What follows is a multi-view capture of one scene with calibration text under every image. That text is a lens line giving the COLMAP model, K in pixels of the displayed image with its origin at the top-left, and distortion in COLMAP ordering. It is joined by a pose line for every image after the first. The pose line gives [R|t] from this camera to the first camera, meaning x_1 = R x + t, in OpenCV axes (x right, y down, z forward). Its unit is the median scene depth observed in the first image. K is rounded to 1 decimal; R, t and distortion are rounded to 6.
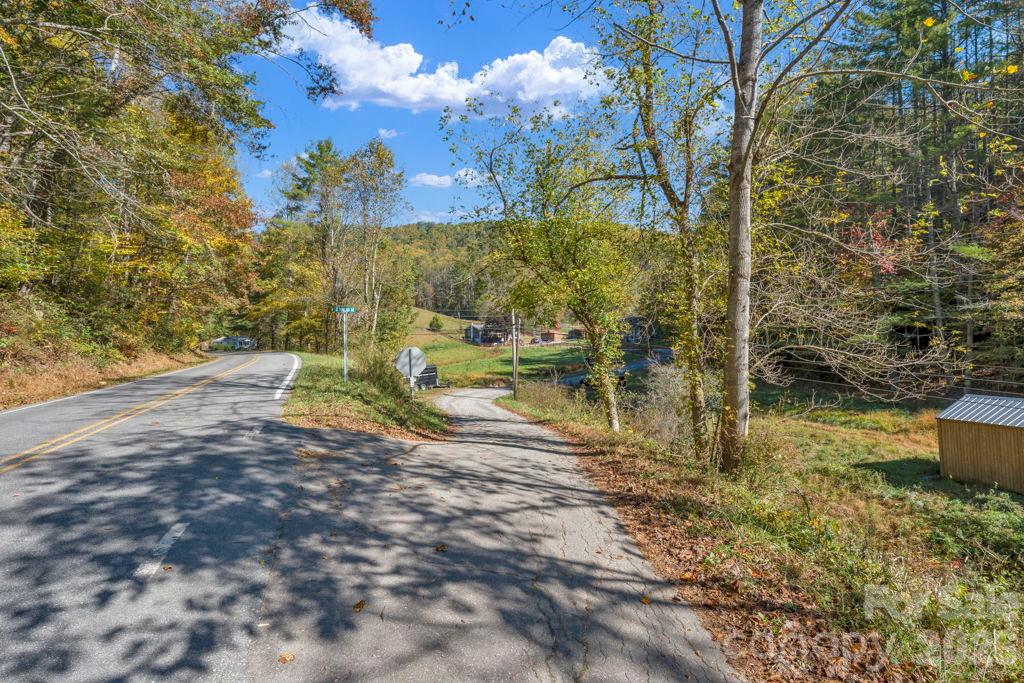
lens RADIAL K [[480.3, 0, 512.0], [0, 480.3, 341.5], [0, 0, 1]] dist [0.000652, 0.000076]
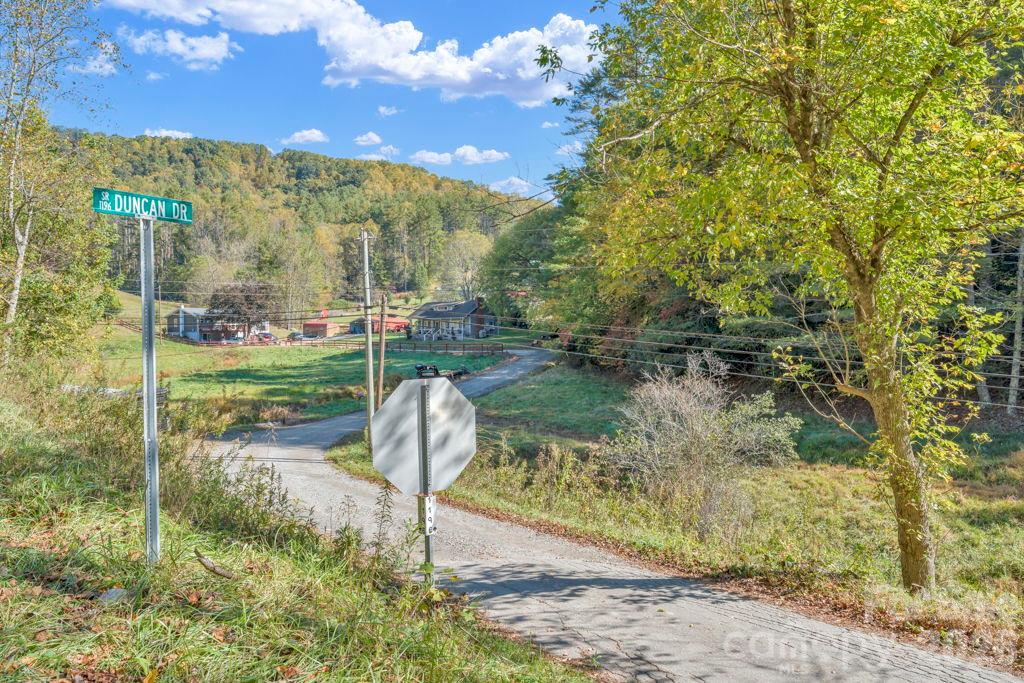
lens RADIAL K [[700.1, 0, 512.0], [0, 700.1, 341.5], [0, 0, 1]] dist [-0.000655, 0.001244]
pose [[0.923391, 0.001142, 0.383858, -0.076733], [-0.003383, 0.999981, 0.005162, -0.002048], [-0.383845, -0.006065, 0.923378, 0.157453]]
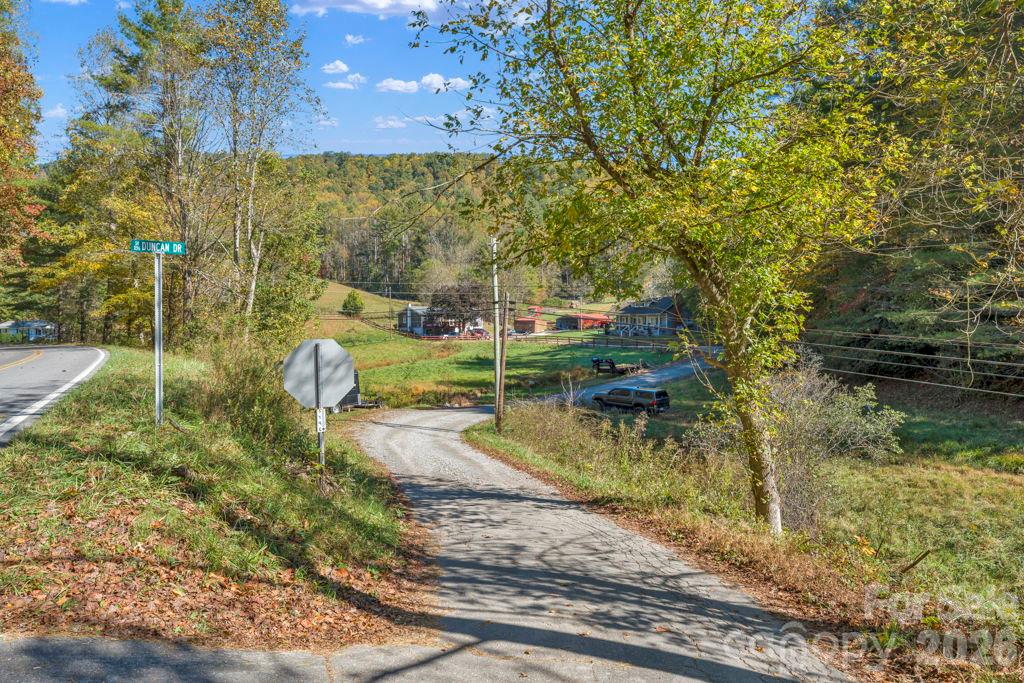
lens RADIAL K [[700.1, 0, 512.0], [0, 700.1, 341.5], [0, 0, 1]] dist [-0.000655, 0.001244]
pose [[0.997517, 0.008994, 0.069845, -0.020532], [-0.009784, 0.999892, 0.010964, 0.001346], [-0.069739, -0.011620, 0.997498, 0.091224]]
